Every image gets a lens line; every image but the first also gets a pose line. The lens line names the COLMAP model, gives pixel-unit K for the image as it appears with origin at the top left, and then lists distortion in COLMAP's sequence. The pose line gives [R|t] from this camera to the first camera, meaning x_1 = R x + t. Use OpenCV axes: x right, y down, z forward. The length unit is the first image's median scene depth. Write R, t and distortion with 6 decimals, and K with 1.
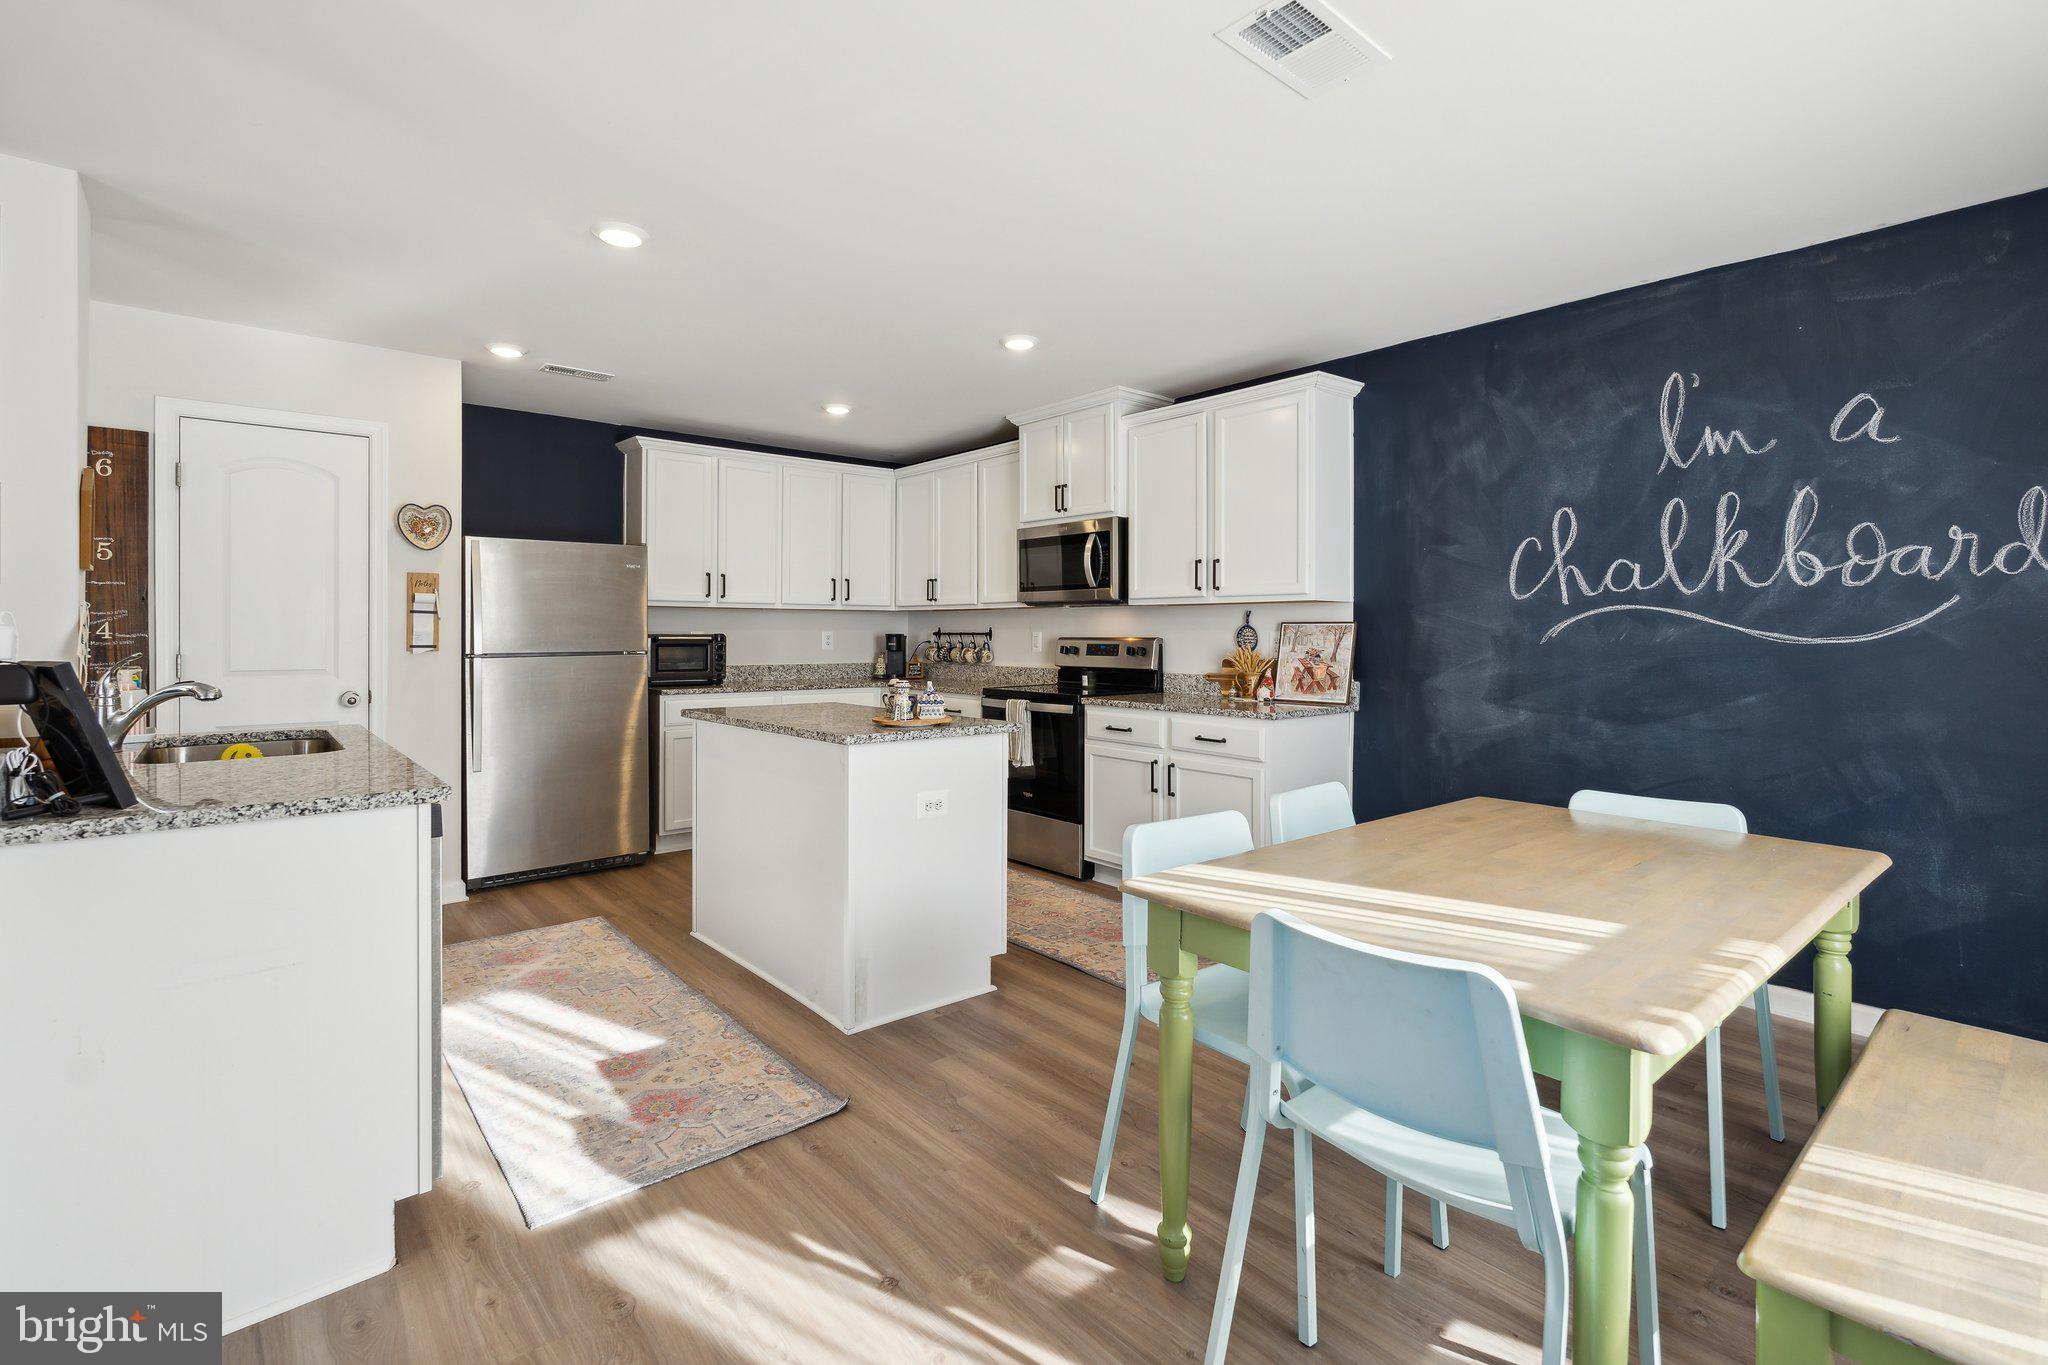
lens RADIAL K [[920.2, 0, 1019.6], [0, 920.2, 632.2], [0, 0, 1]] dist [-0.004436, 0.001414]
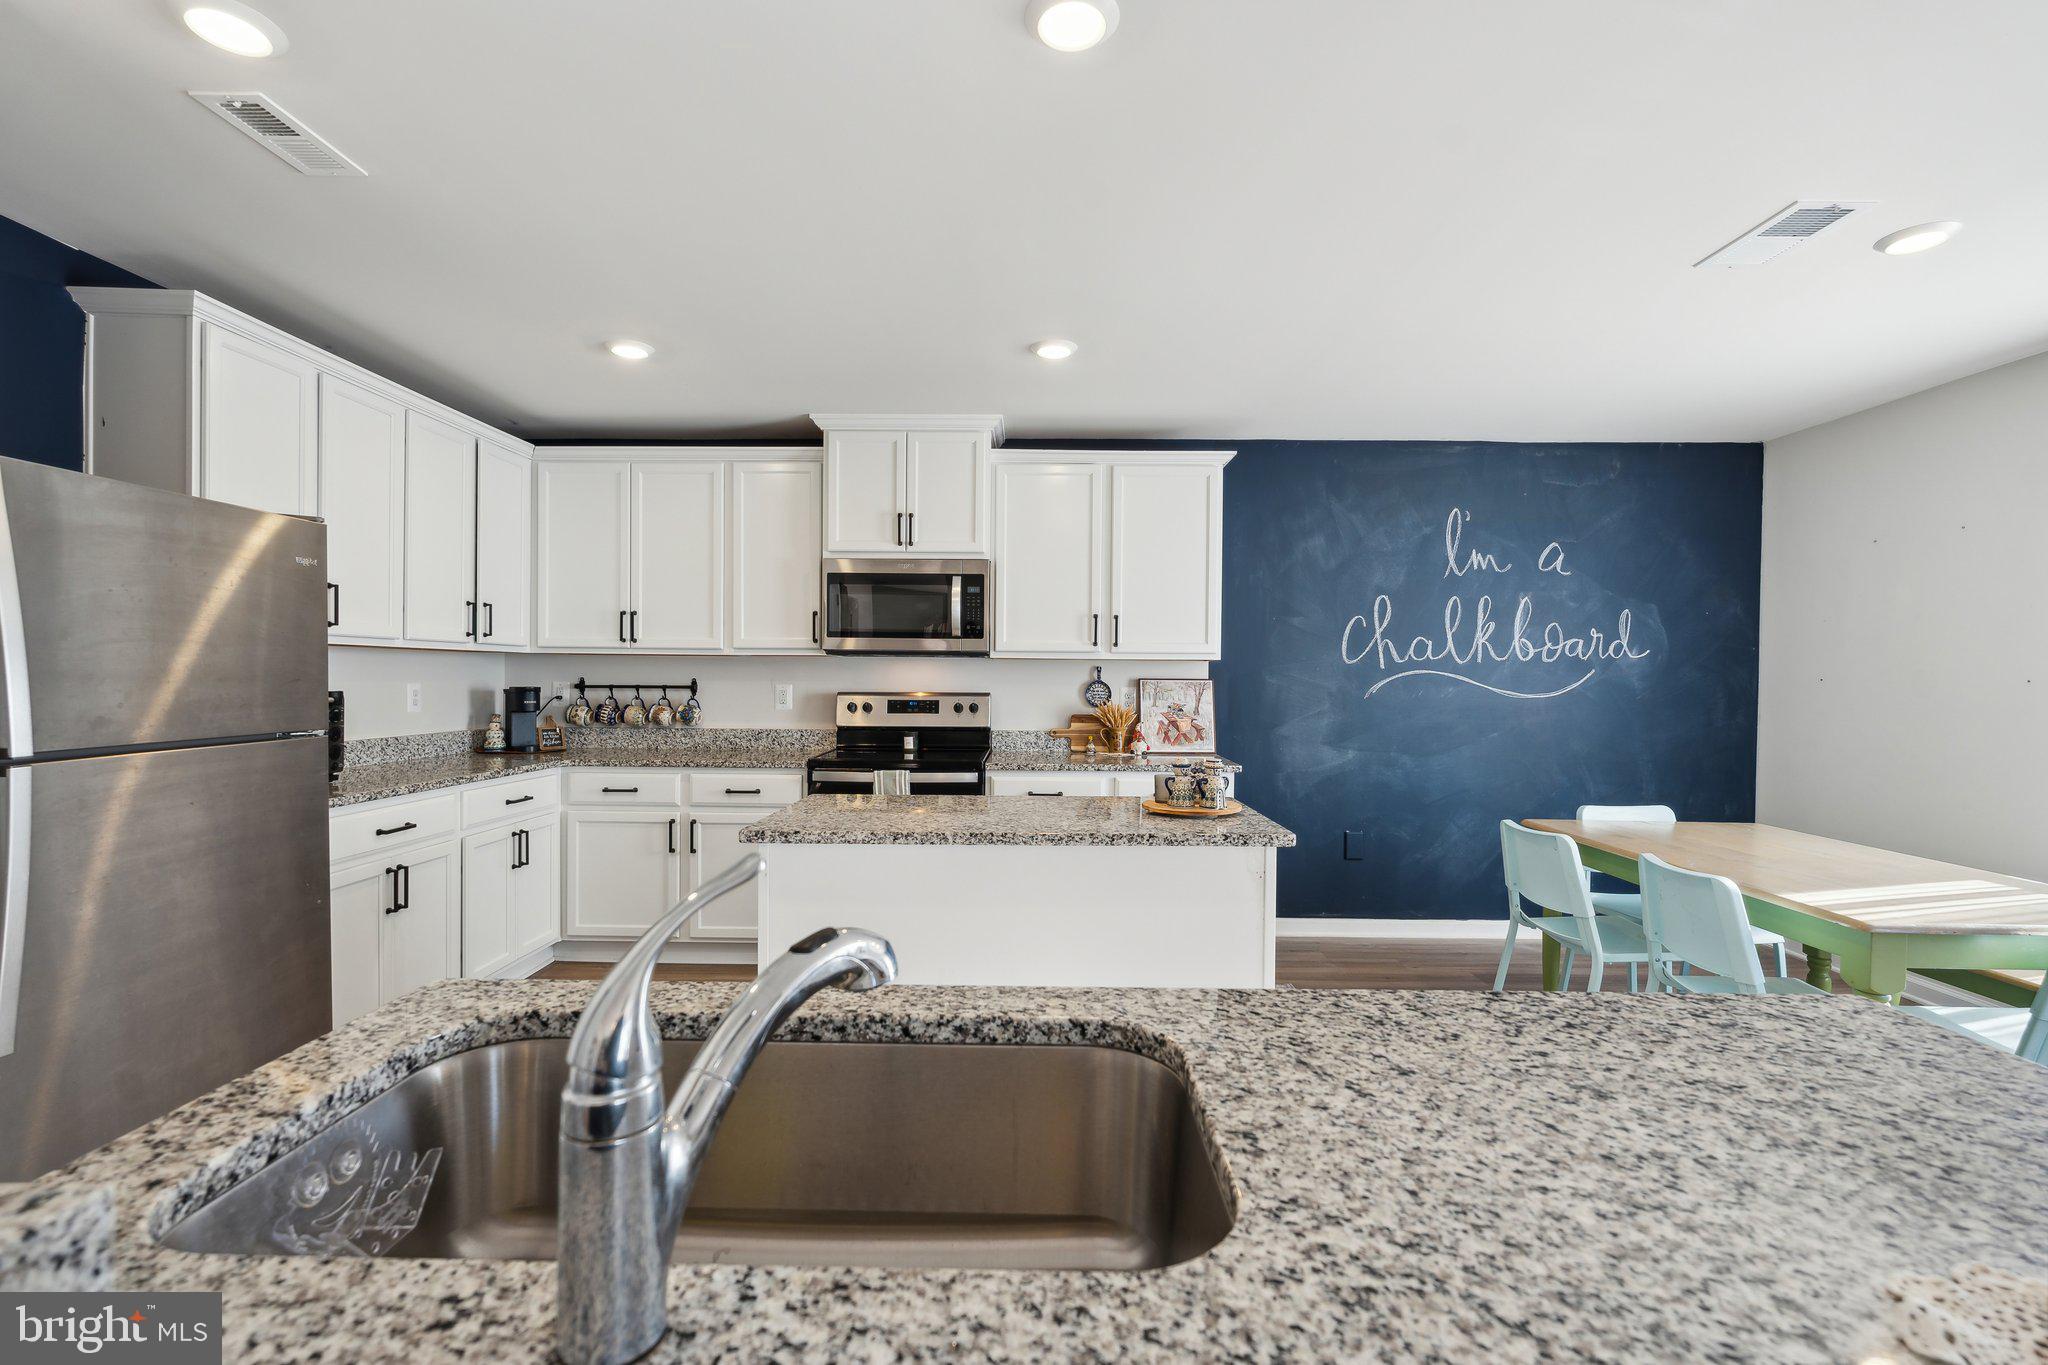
lens RADIAL K [[920.2, 0, 1032.1], [0, 920.2, 691.6], [0, 0, 1]] dist [-0.004436, 0.001414]
pose [[0.659366, -0.008642, 0.751772, -0.641235], [-0.006789, 0.999825, 0.017448, -0.014607], [-0.751791, -0.016609, 0.659192, 0.441900]]
